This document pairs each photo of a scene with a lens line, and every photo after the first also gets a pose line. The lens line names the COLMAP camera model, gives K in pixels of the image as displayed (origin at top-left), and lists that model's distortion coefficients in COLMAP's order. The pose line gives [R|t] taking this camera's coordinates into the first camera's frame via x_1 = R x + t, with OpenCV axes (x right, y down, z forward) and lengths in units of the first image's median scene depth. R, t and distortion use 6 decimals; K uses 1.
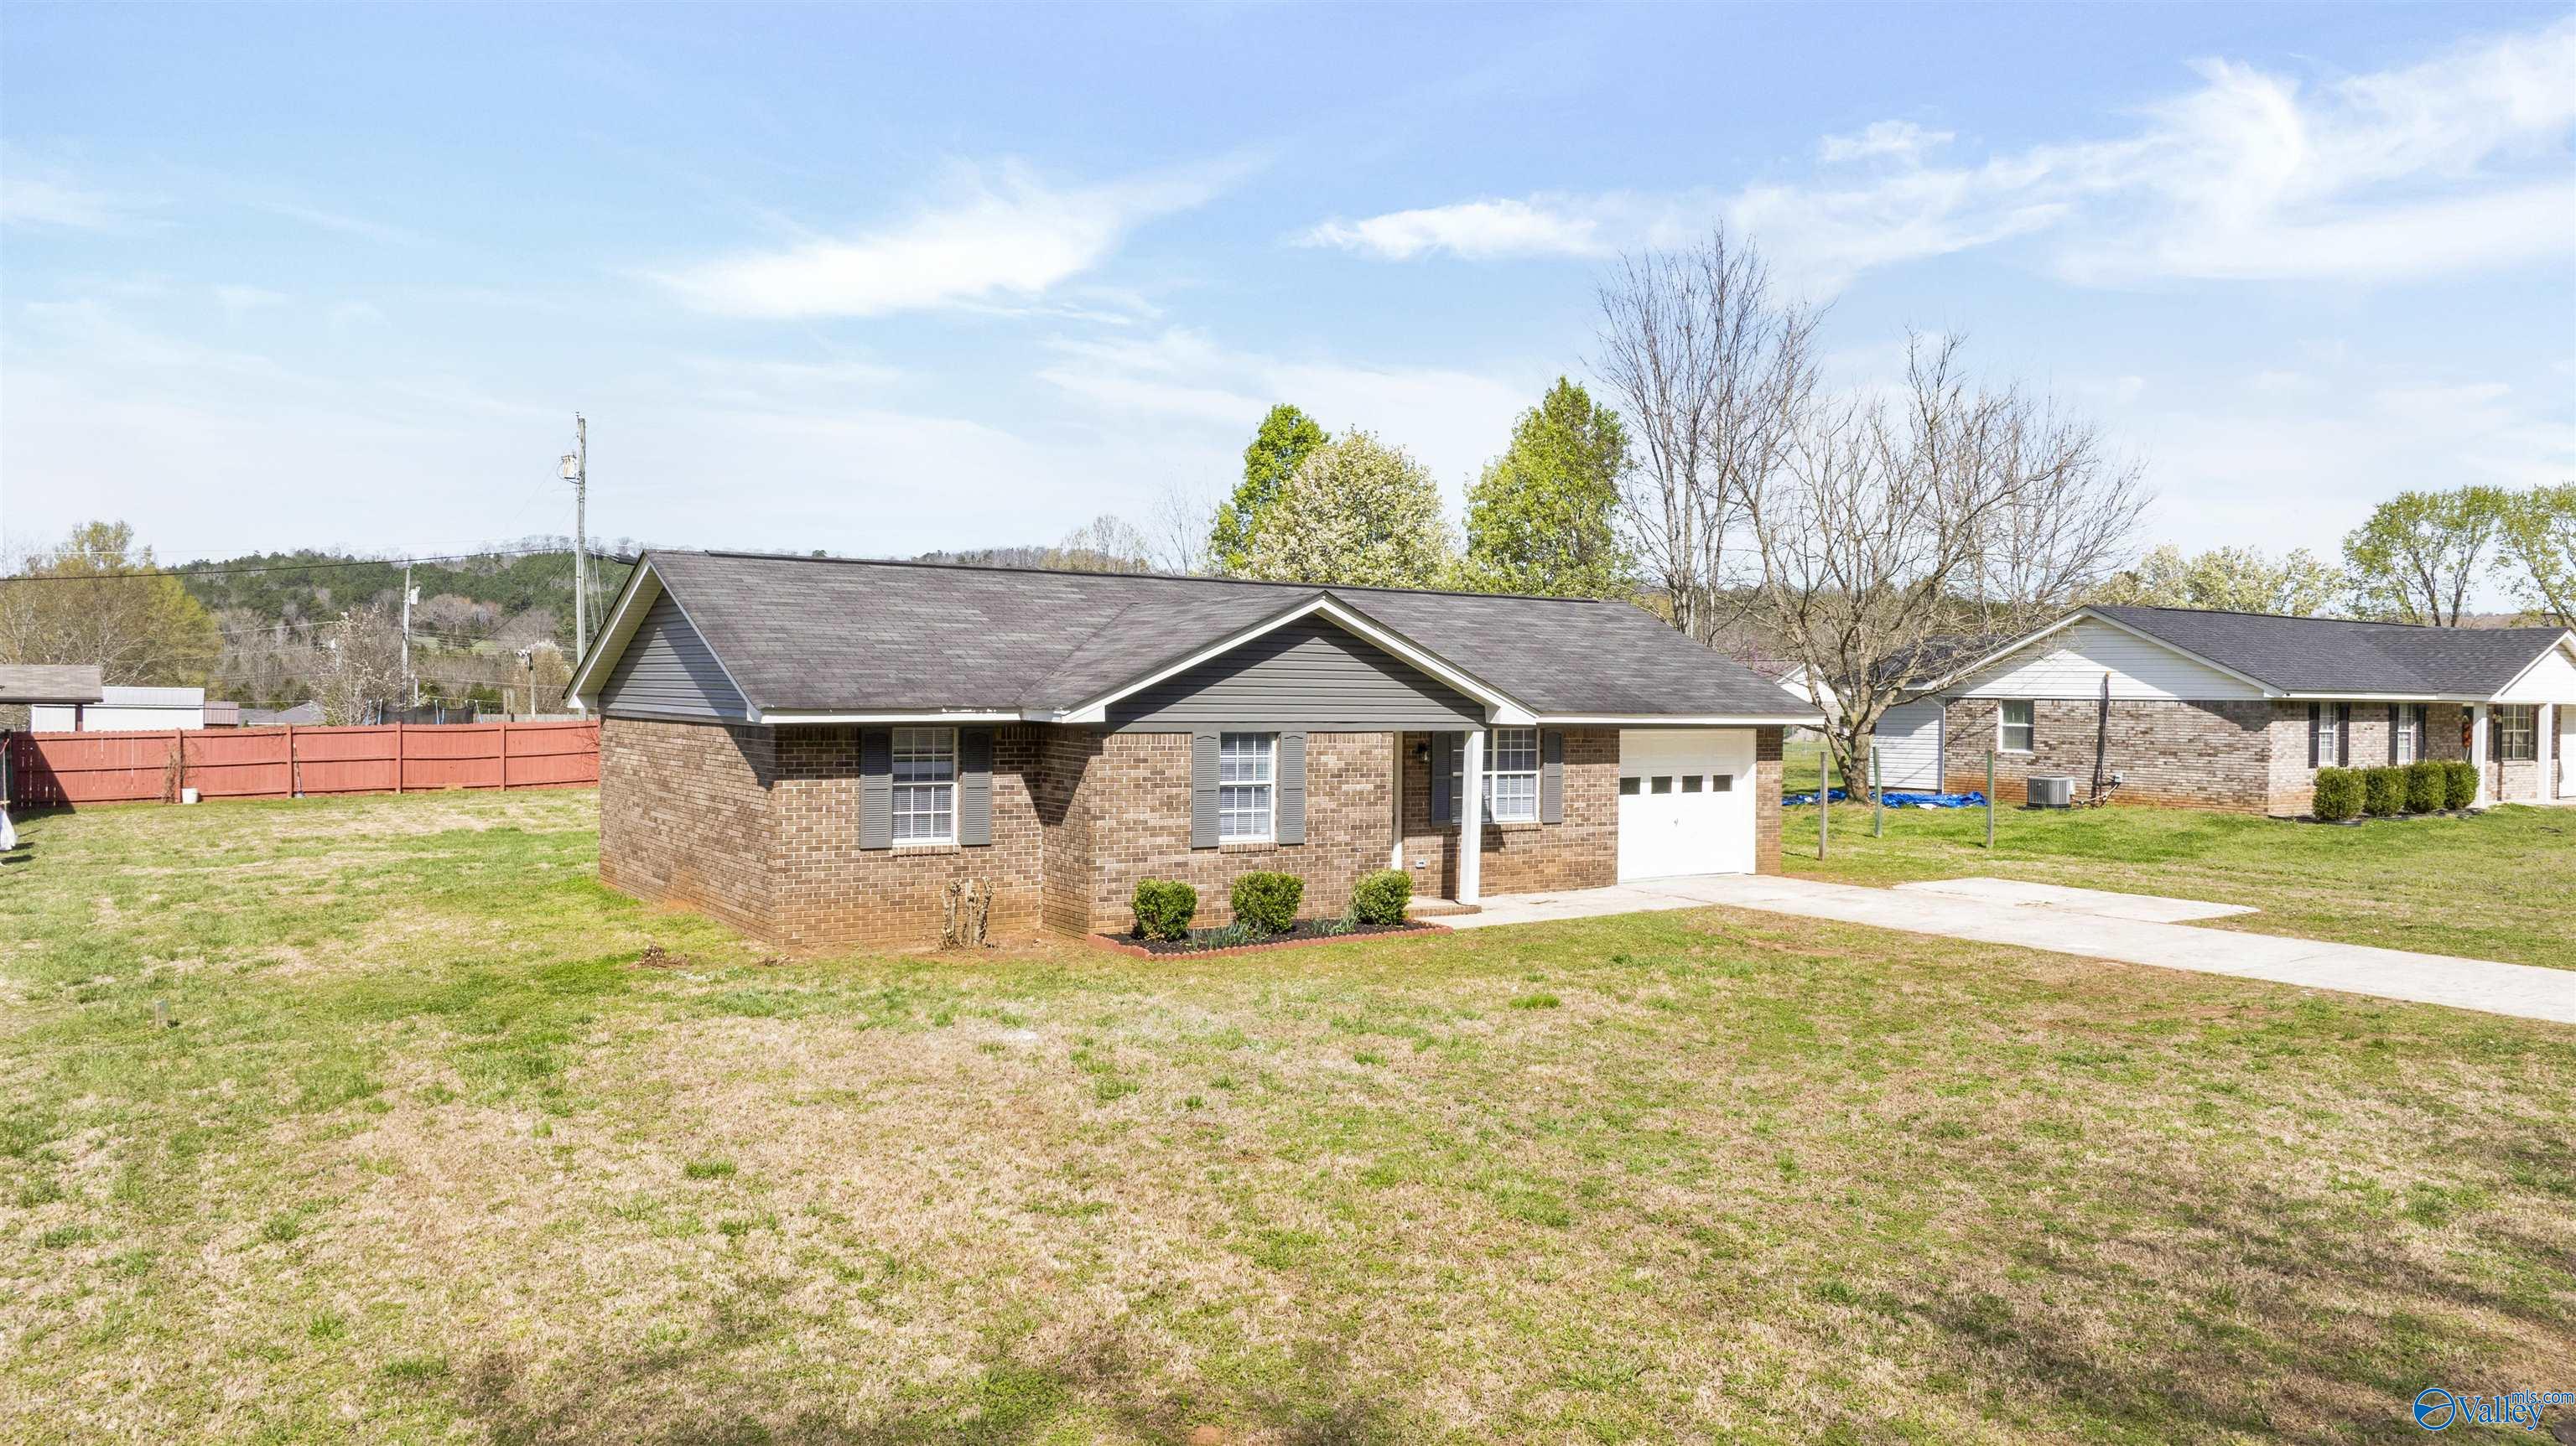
lens RADIAL K [[1818.7, 0, 1289.2], [0, 1818.7, 721.0], [0, 0, 1]] dist [-0.035323, 0.026300]
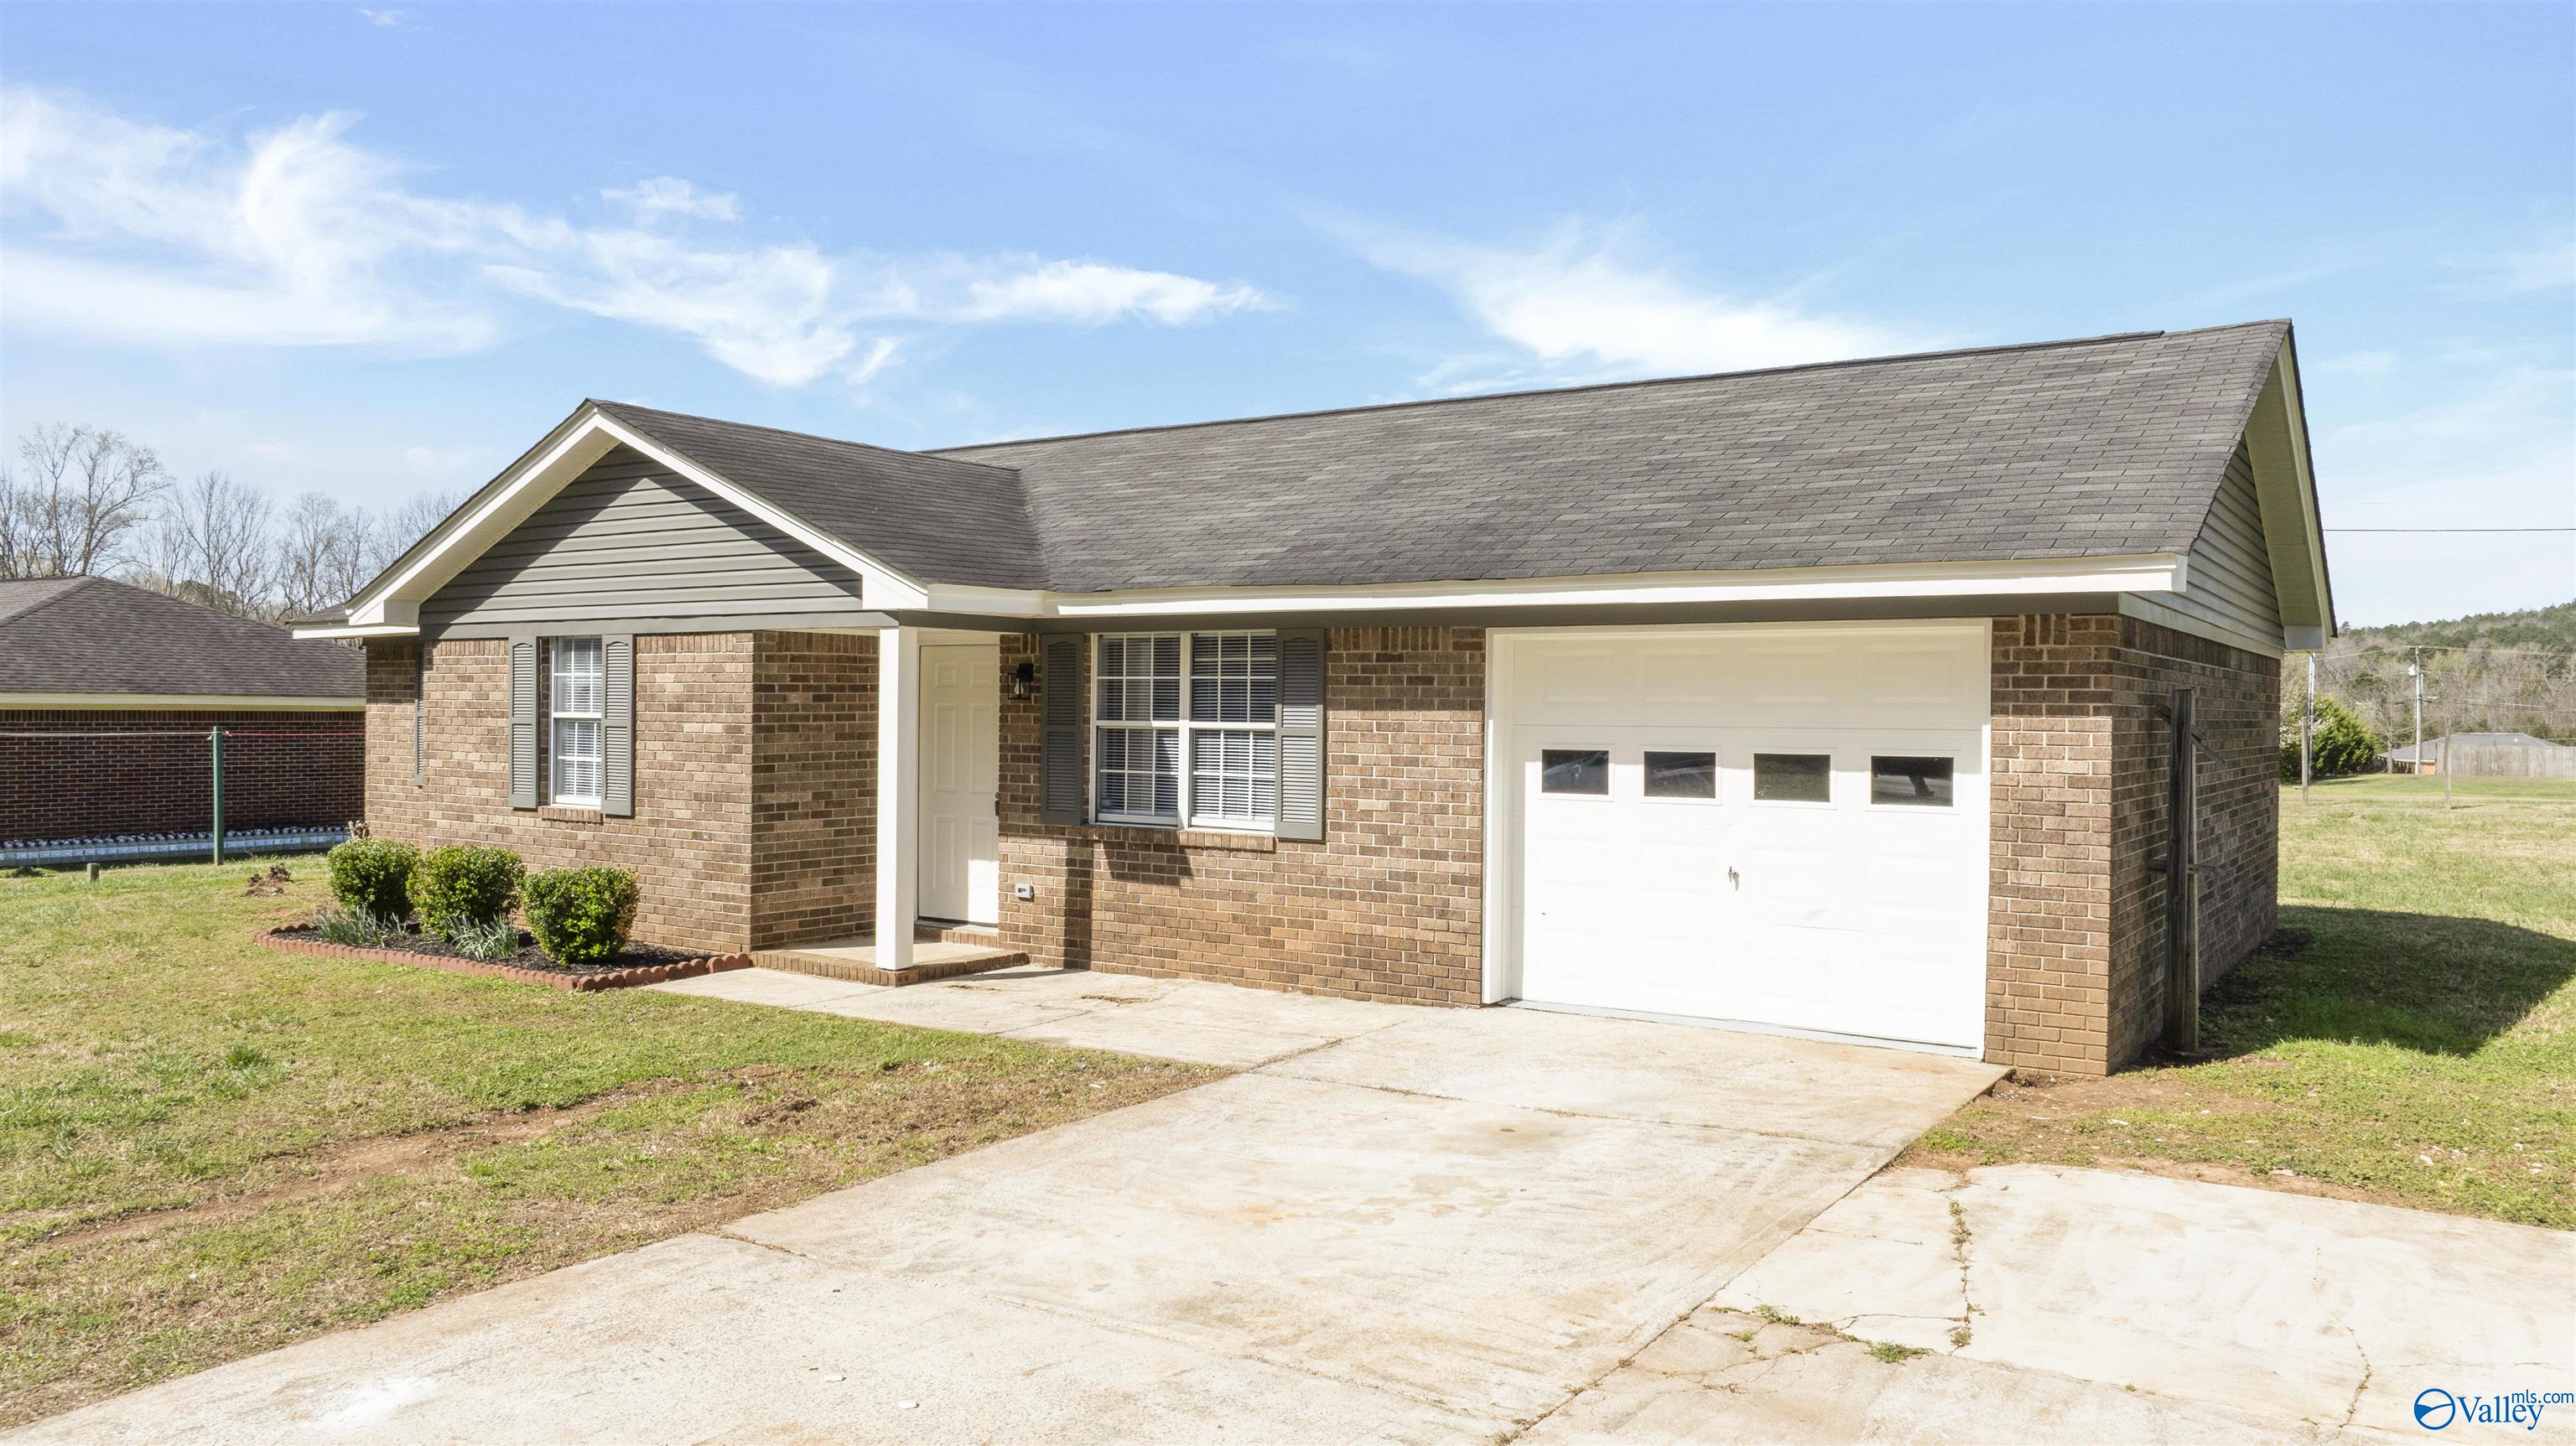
lens RADIAL K [[1818.7, 0, 1288.7], [0, 1818.7, 724.1], [0, 0, 1]] dist [-0.035323, 0.026300]
pose [[0.377157, -0.001593, -0.926148, 0.557999], [-0.021227, 0.999721, -0.010364, 0.032114], [0.925906, 0.023568, 0.377017, 0.824535]]
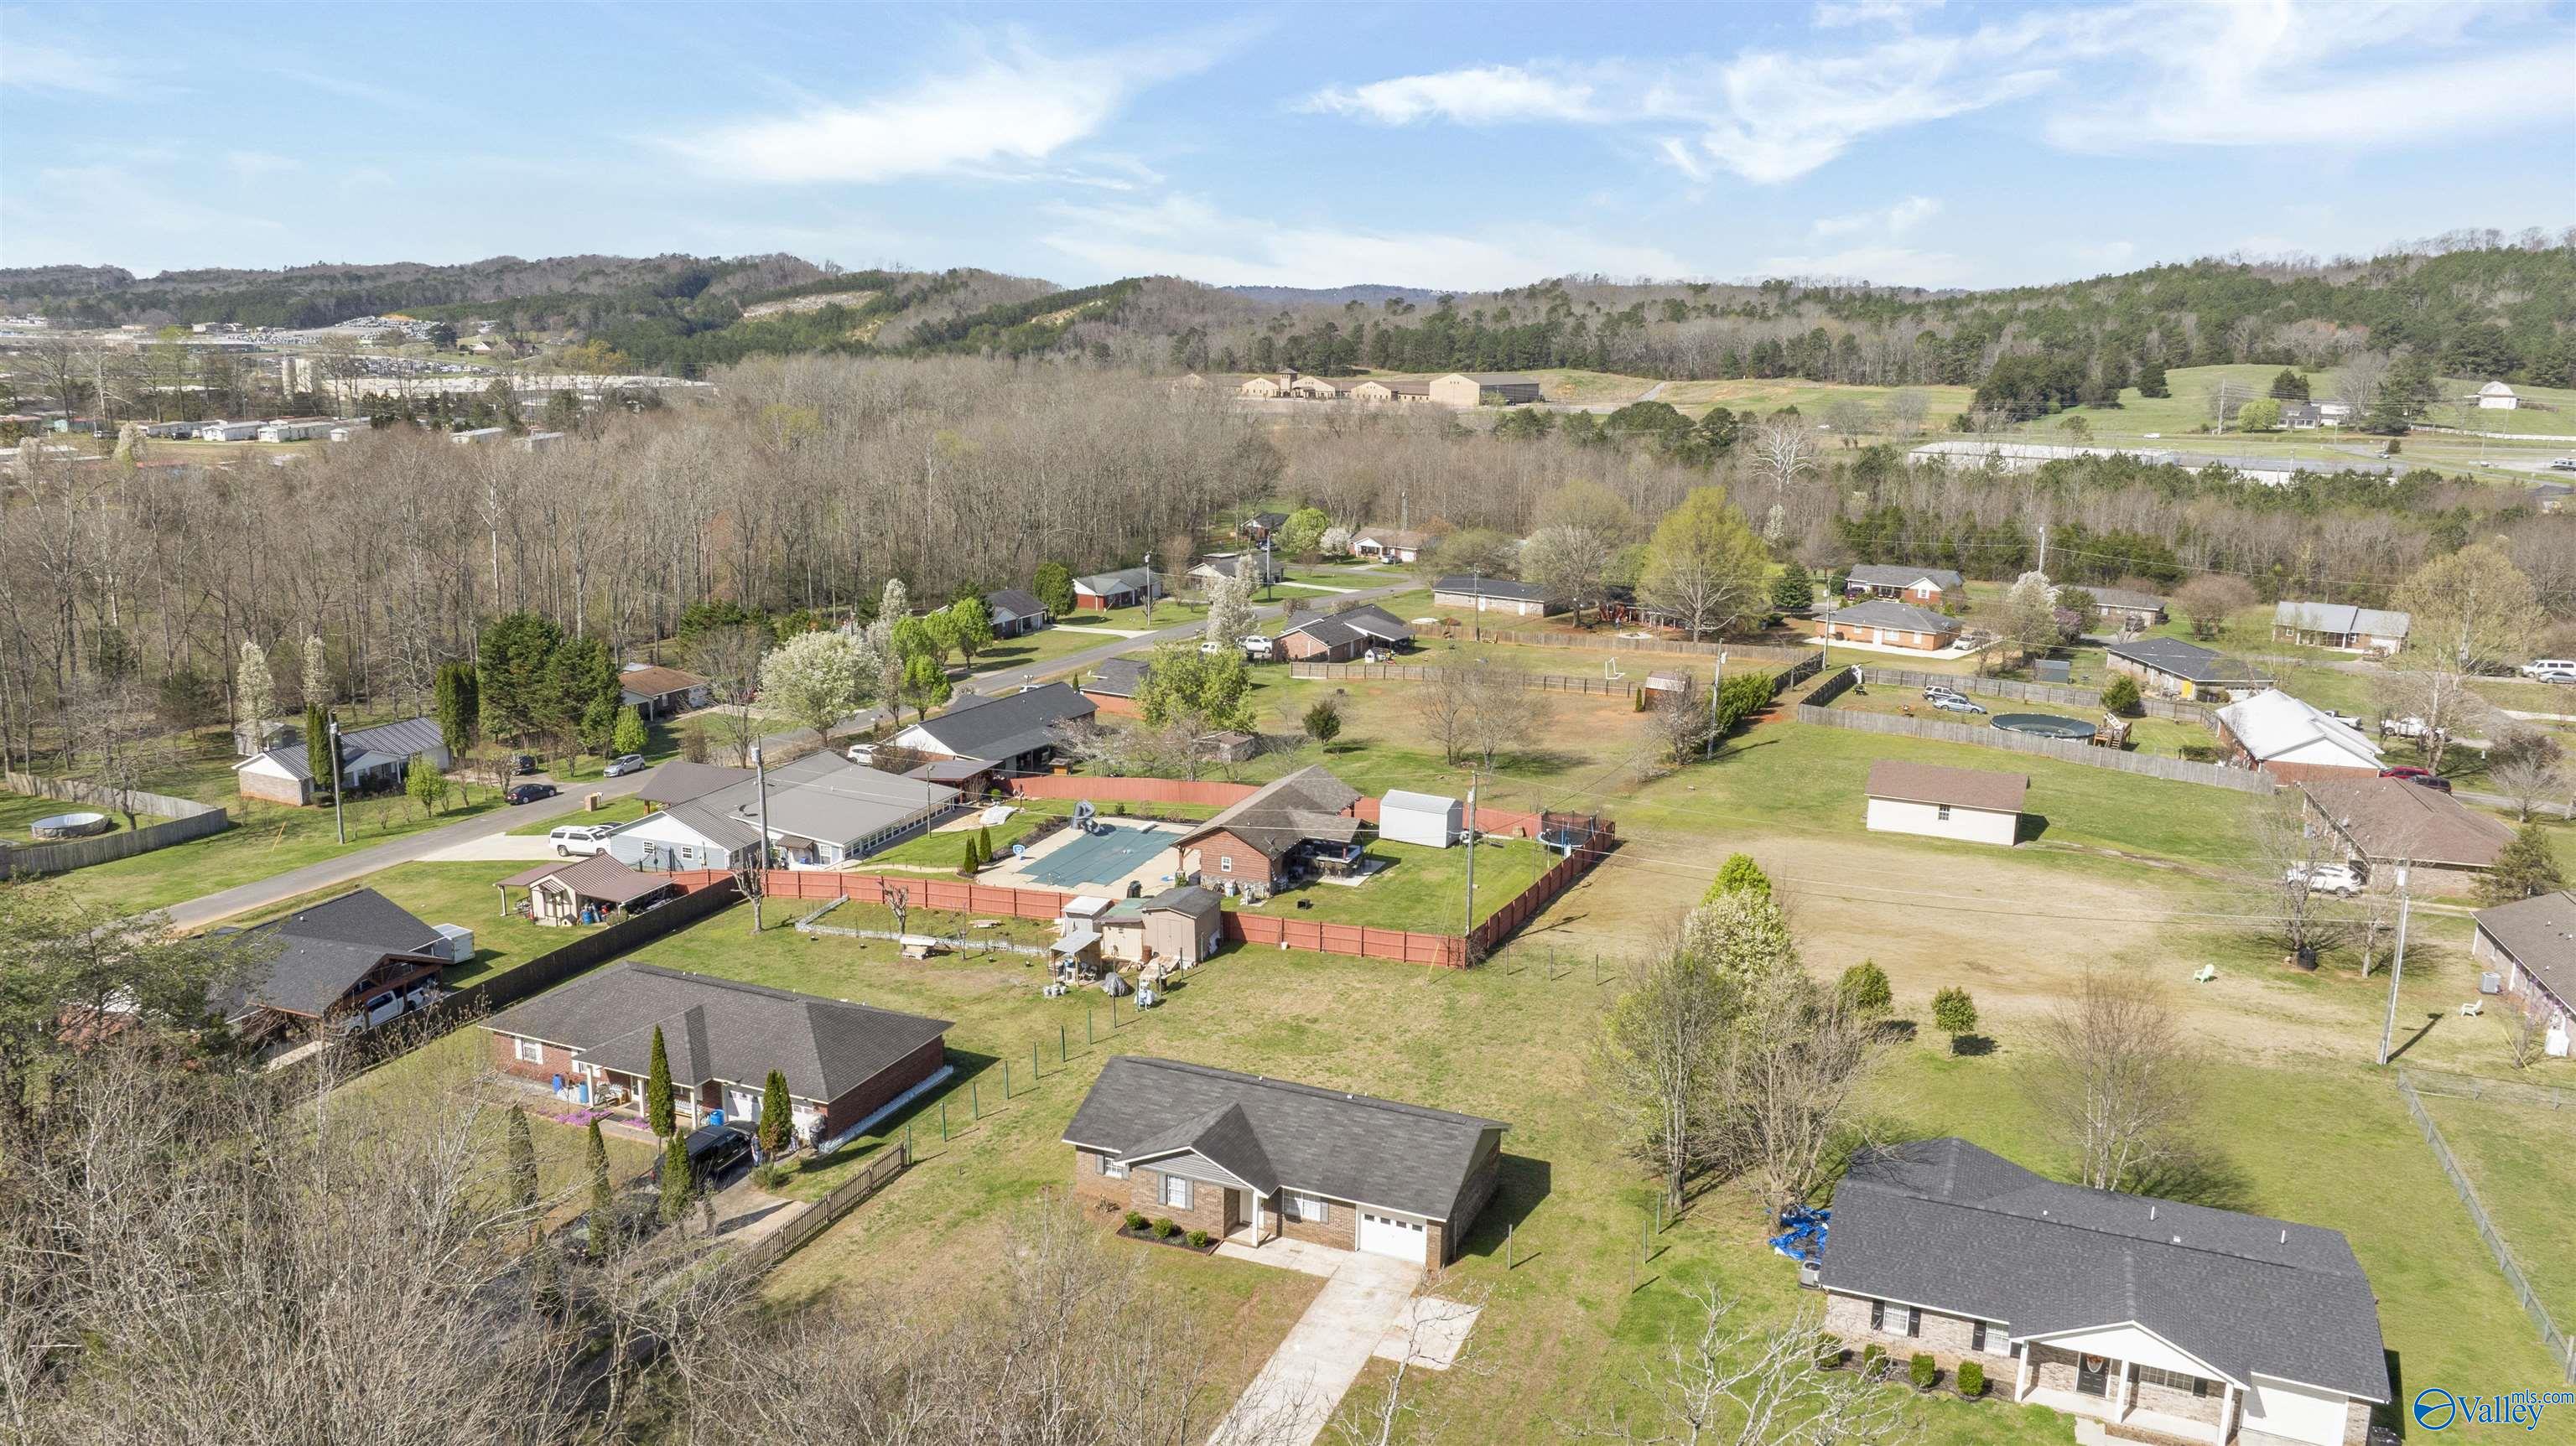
lens RADIAL K [[1818.7, 0, 1284.9], [0, 1818.7, 724.2], [0, 0, 1]] dist [-0.035323, 0.026300]
pose [[0.547026, 0.175757, -0.818457, 2.232255], [-0.019119, 0.980079, 0.197685, -1.229560], [0.836897, -0.092491, 0.539489, -0.469010]]
